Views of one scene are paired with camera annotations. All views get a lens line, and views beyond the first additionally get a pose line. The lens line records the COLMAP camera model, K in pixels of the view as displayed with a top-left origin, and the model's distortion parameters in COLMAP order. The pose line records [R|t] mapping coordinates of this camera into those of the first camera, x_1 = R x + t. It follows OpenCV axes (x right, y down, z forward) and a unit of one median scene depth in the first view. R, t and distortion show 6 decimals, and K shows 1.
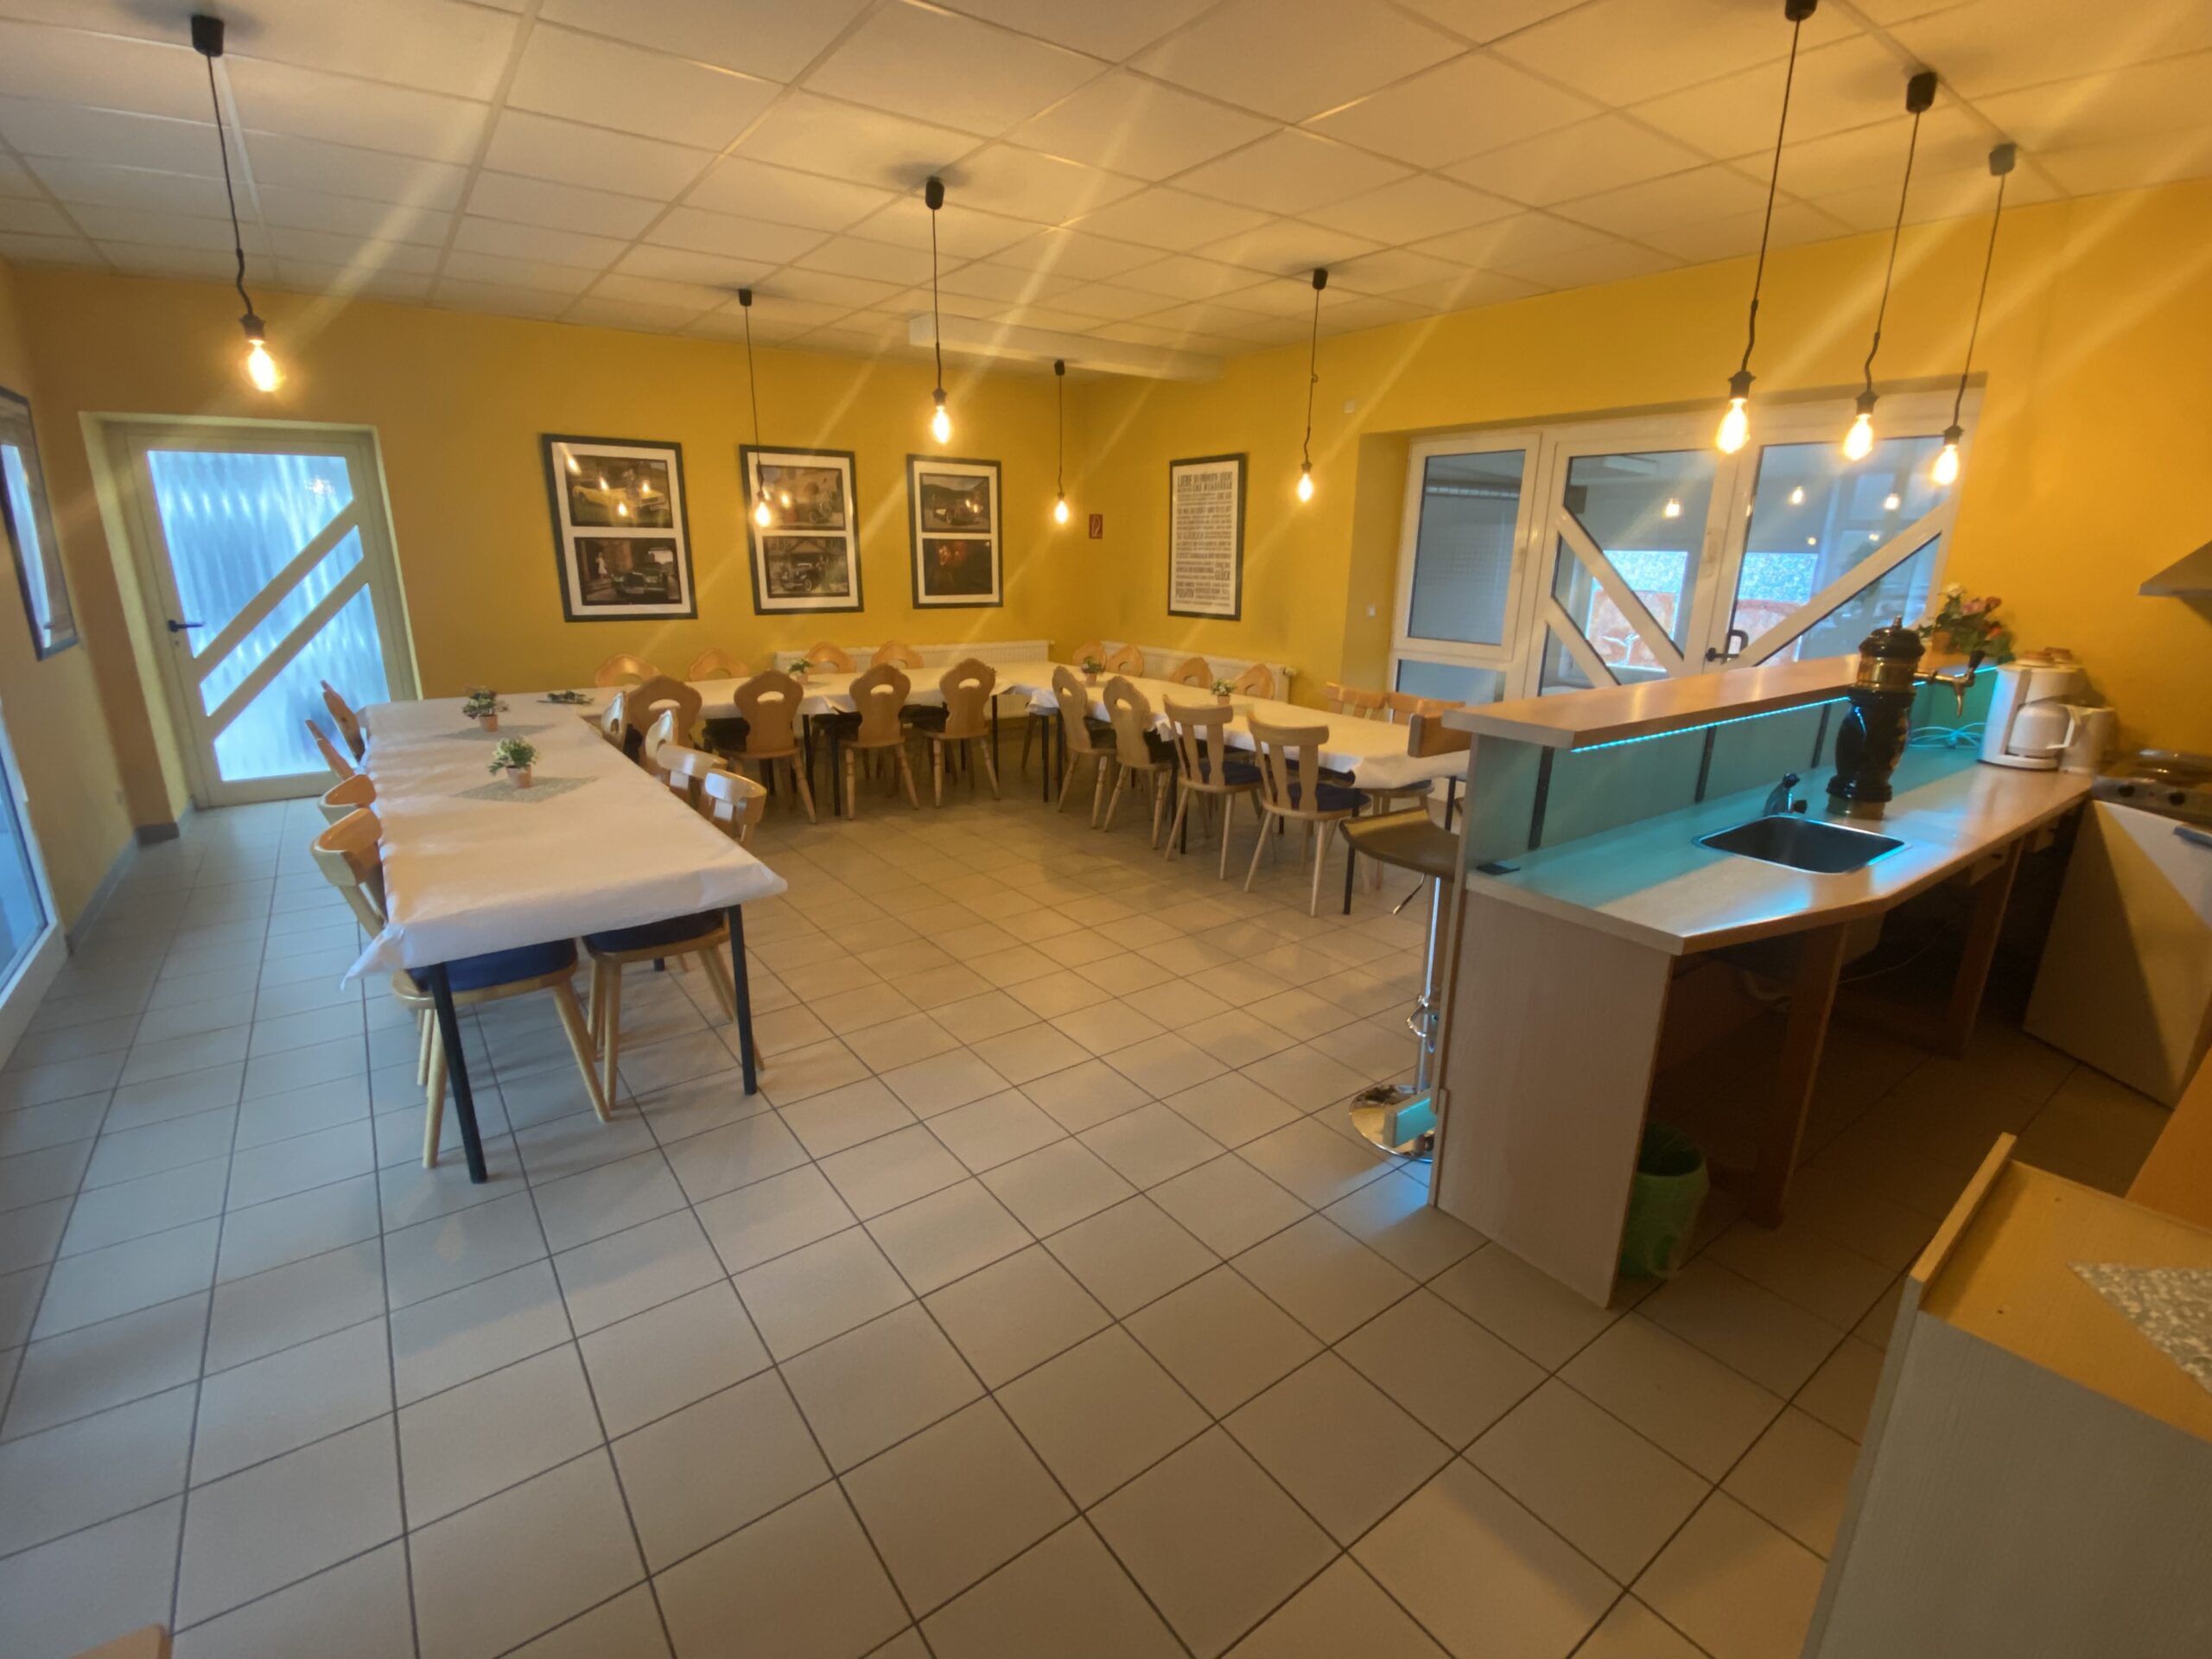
lens RADIAL K [[1007.6, 0, 1114.7], [0, 1007.6, 826.5], [0, 0, 1]] dist [0.016244, -0.018062]
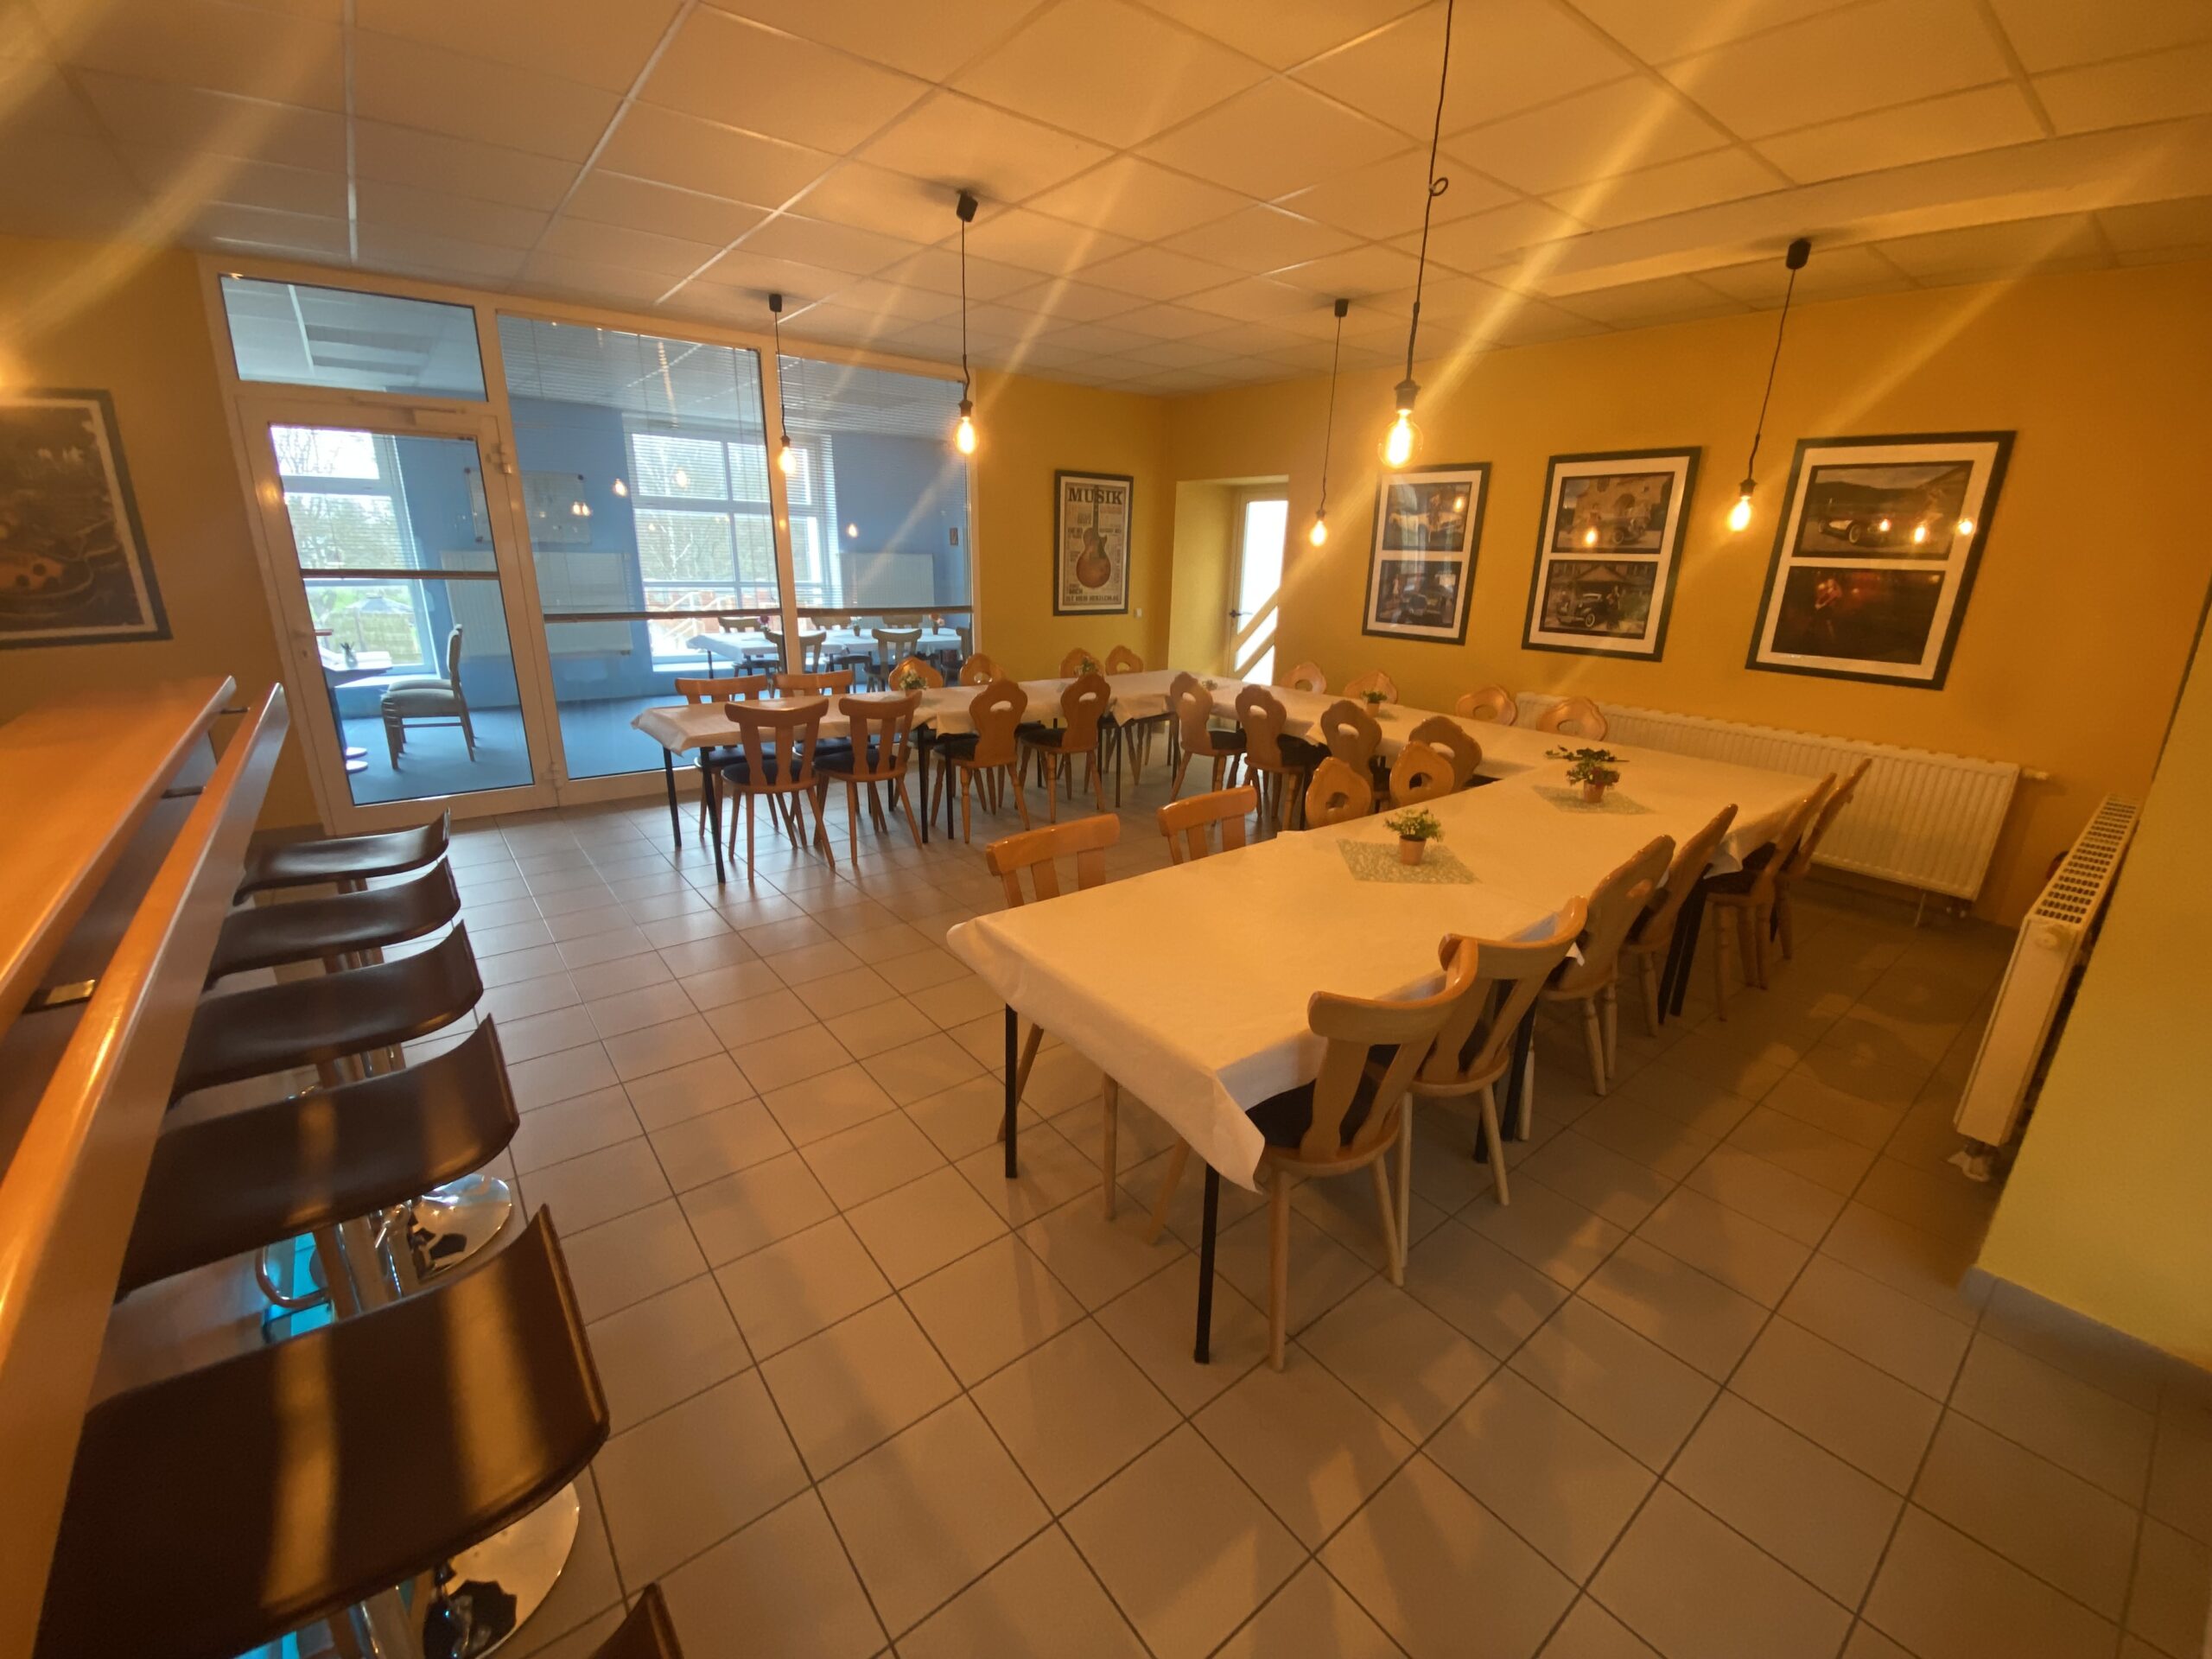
lens RADIAL K [[883.3, 0, 1098.8], [0, 883.3, 849.5], [0, 0, 1]] dist [-0.014053, -0.000513]
pose [[0.041833, 0.310154, -0.949765, 0.634319], [-0.286503, 0.914400, 0.285986, -0.242008], [0.957166, 0.260147, 0.127112, 0.875914]]
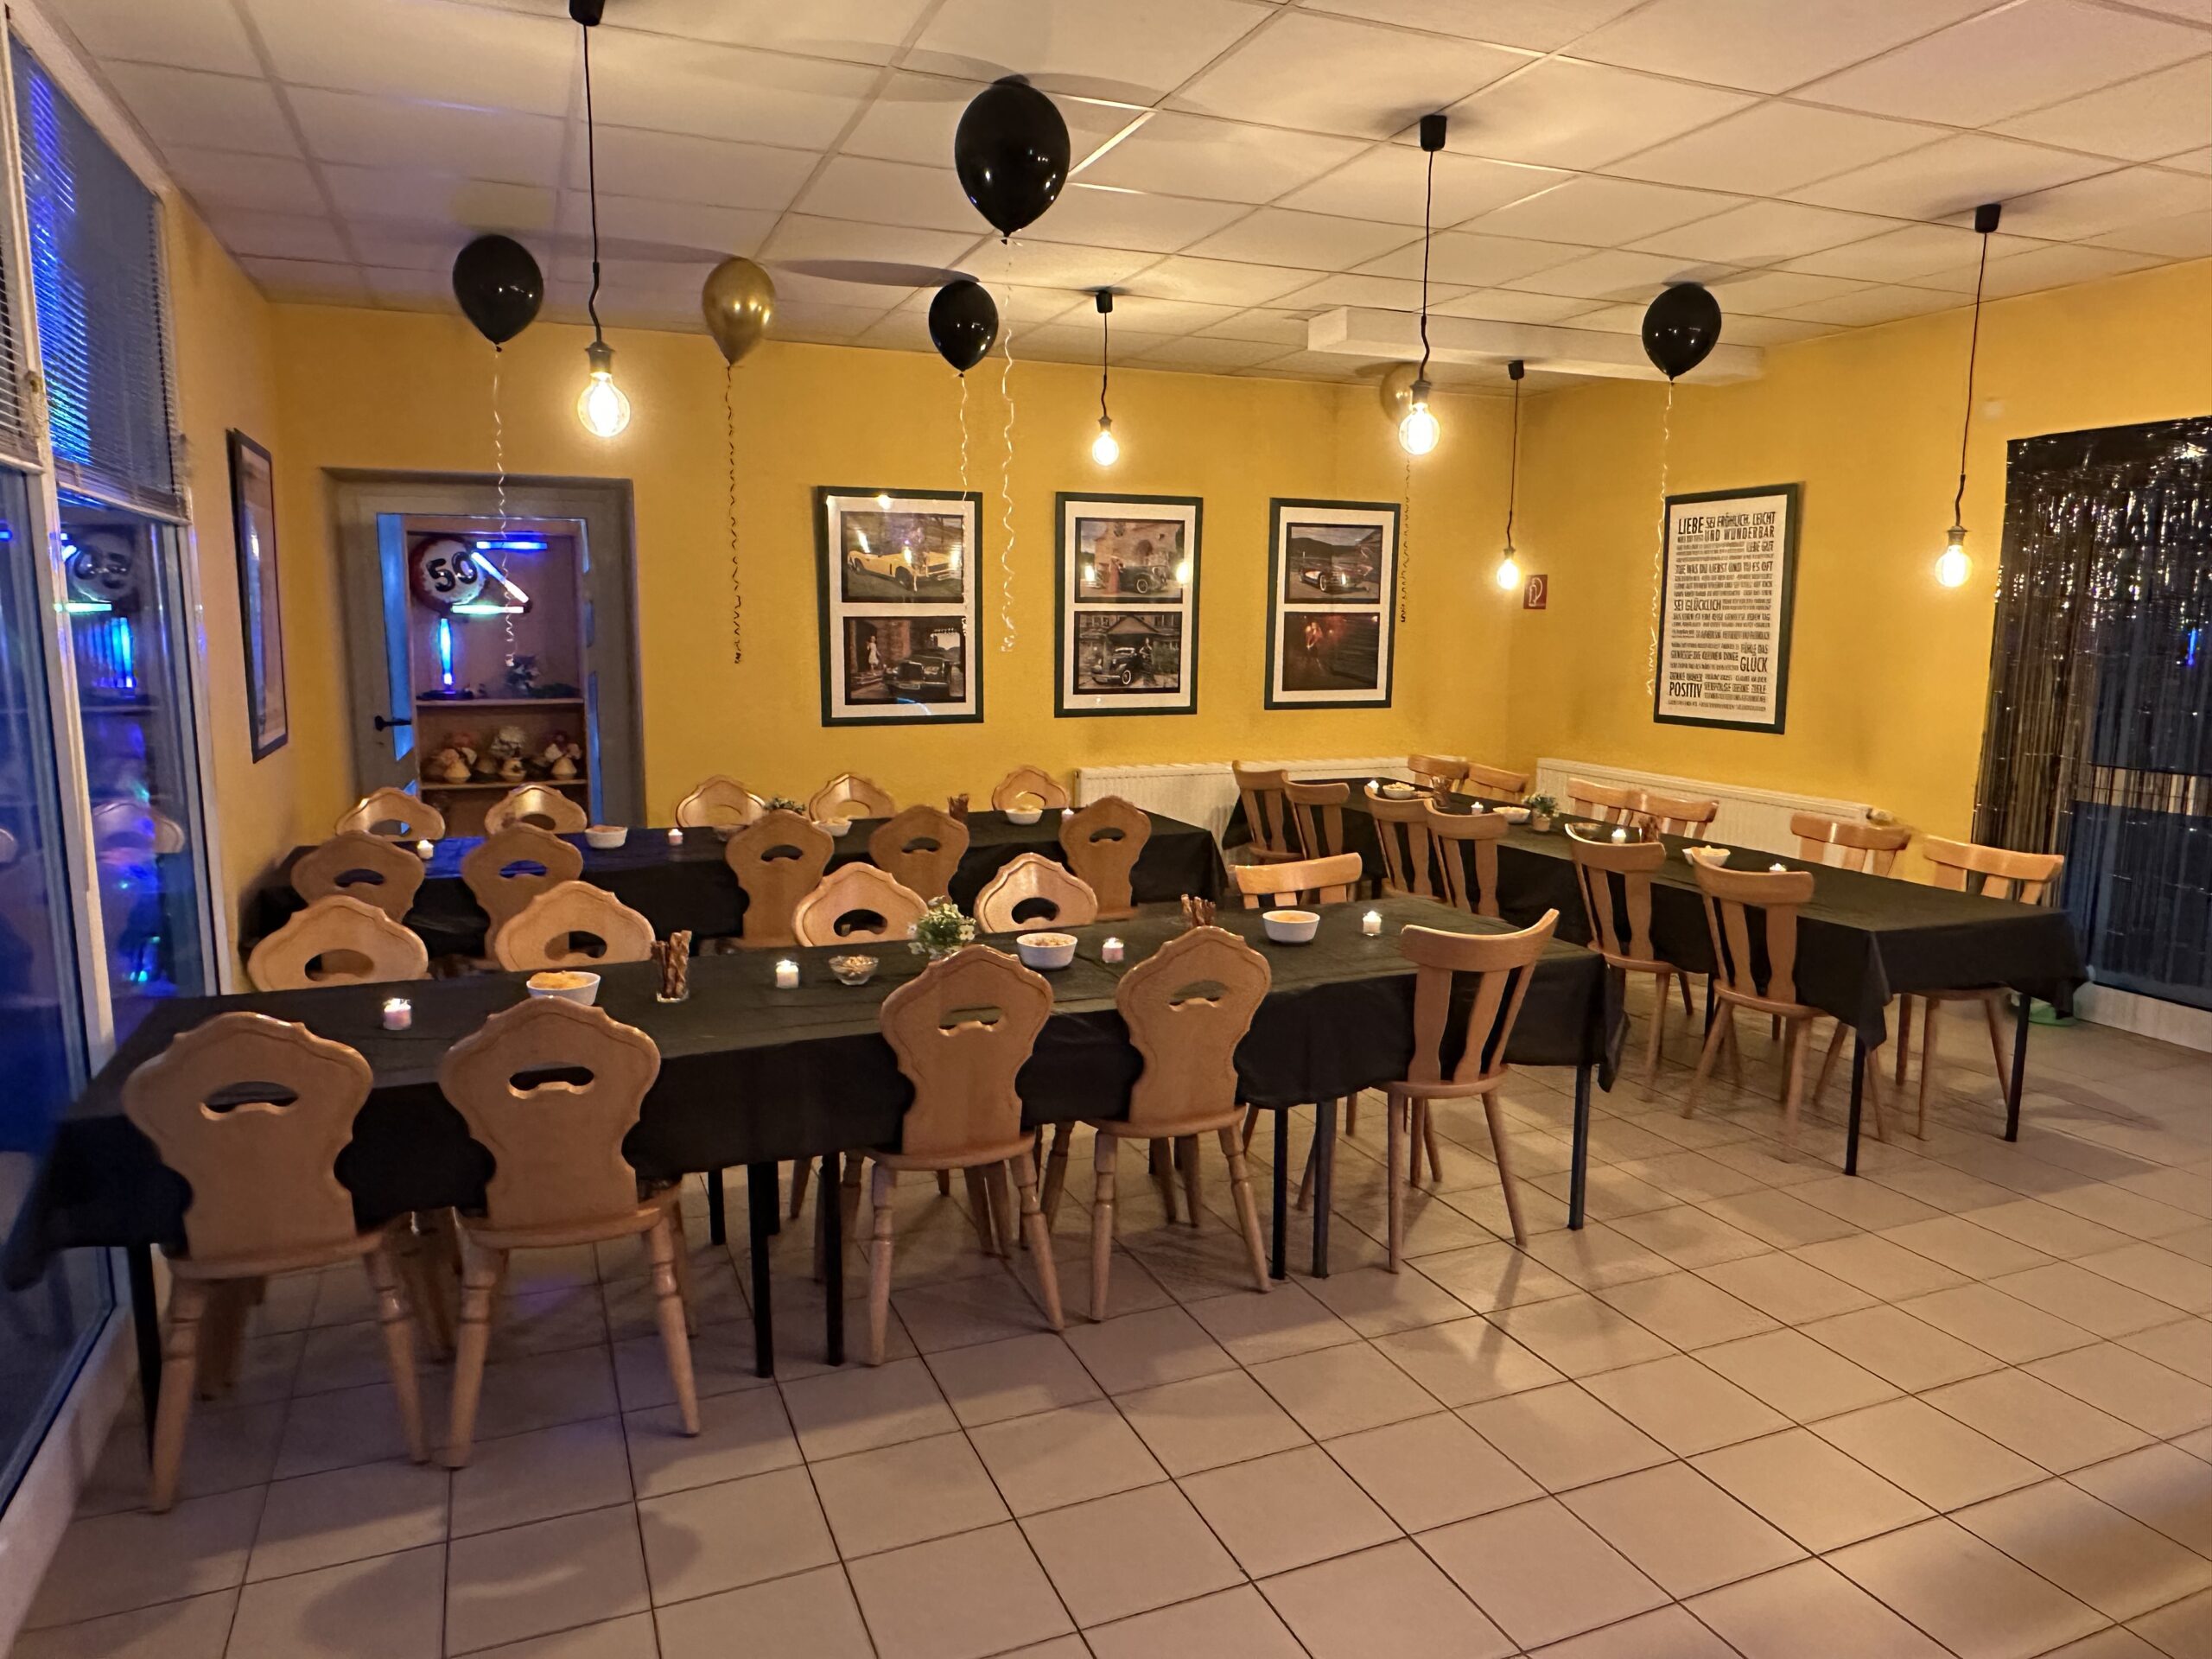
lens RADIAL K [[1427.5, 0, 1086.9], [0, 1427.5, 842.6], [0, 0, 1]] dist [-0.011030, -0.007276]
pose [[0.967375, 0.032827, -0.251212, -0.110800], [-0.060559, 0.992788, -0.103468, -0.024040], [0.246004, 0.115305, 0.962386, 0.045262]]
